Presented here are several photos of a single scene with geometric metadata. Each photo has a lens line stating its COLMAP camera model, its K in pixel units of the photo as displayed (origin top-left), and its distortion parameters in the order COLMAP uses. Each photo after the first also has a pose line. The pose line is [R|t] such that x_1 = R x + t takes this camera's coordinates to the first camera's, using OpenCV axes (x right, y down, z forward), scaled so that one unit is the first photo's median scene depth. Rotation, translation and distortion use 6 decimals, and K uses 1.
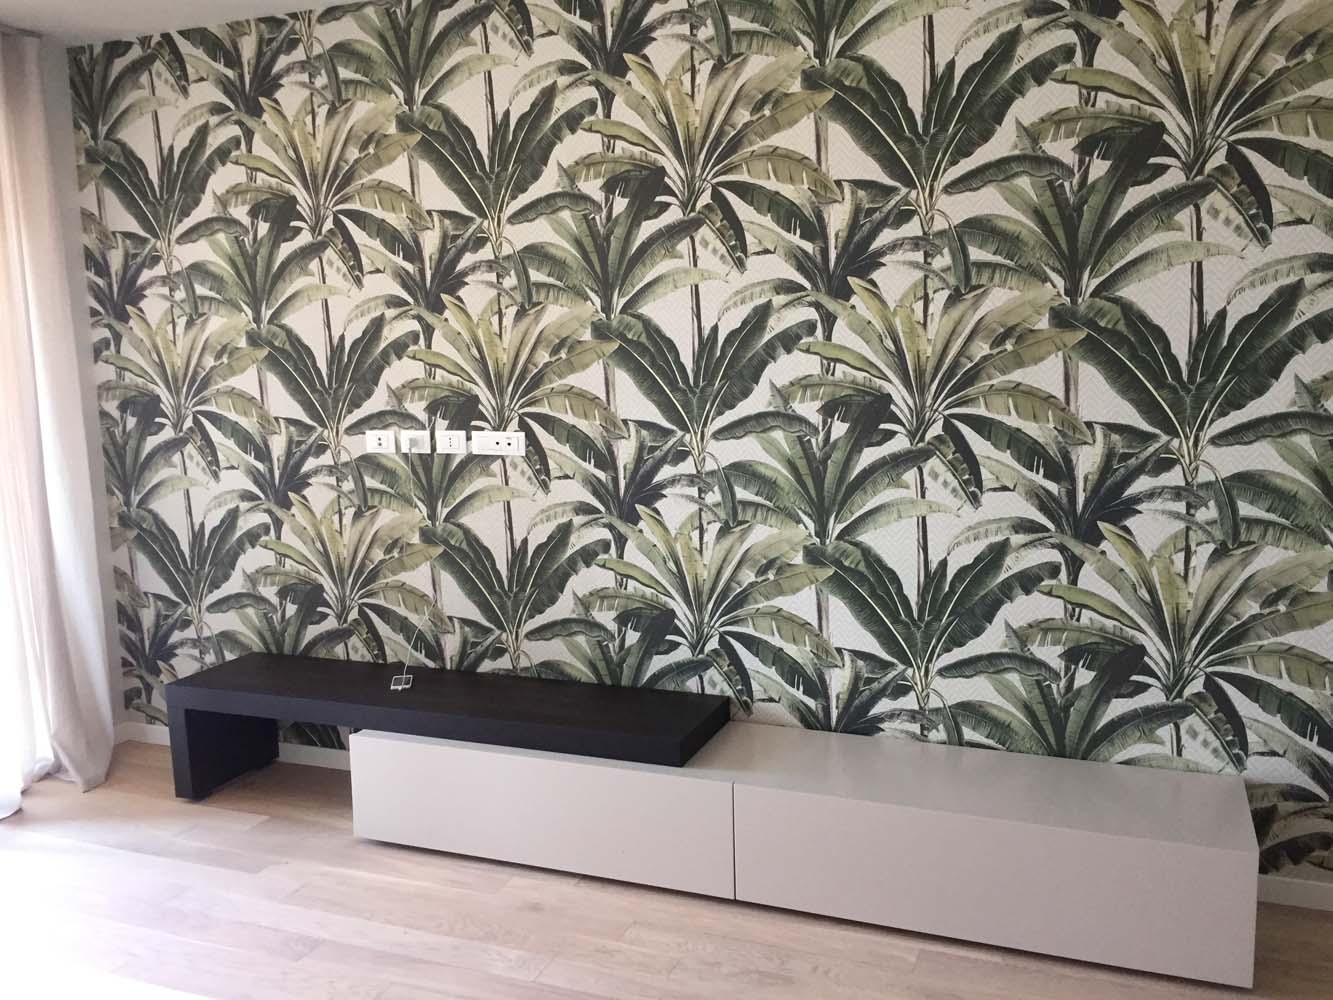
lens RADIAL K [[1153.6, 0, 663.1], [0, 1153.6, 497.5], [0, 0, 1]] dist [0.082584, -0.118338]
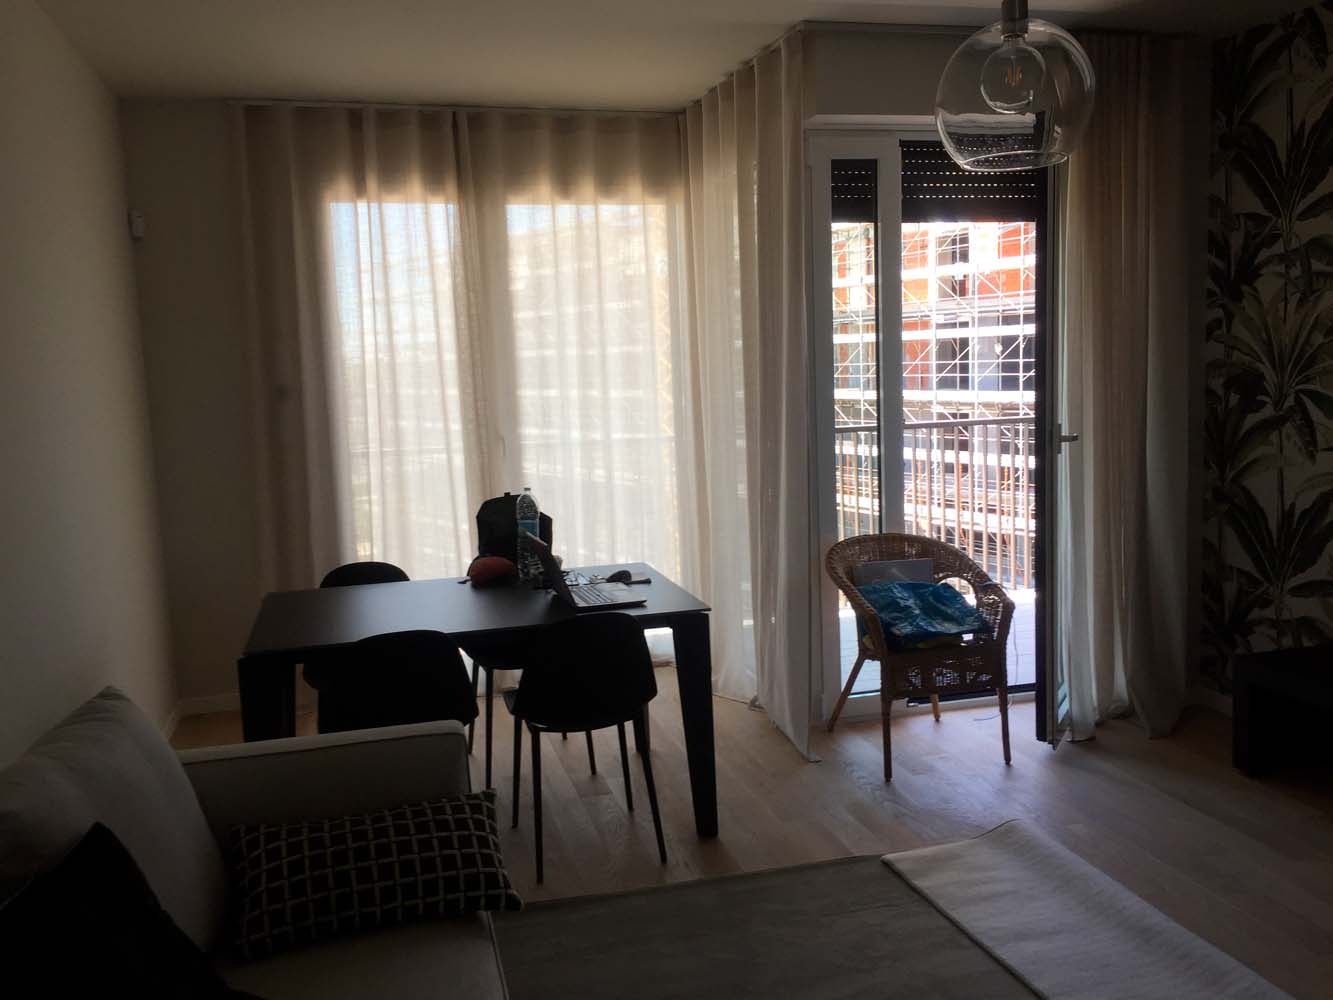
lens RADIAL K [[1153.6, 0, 666.3], [0, 1153.6, 508.6], [0, 0, 1]] dist [0.082584, -0.118338]
pose [[0.609290, 0.104617, -0.786016, 0.406310], [-0.082500, 0.994242, 0.068380, 0.013797], [0.788644, 0.023183, 0.614413, -0.167784]]
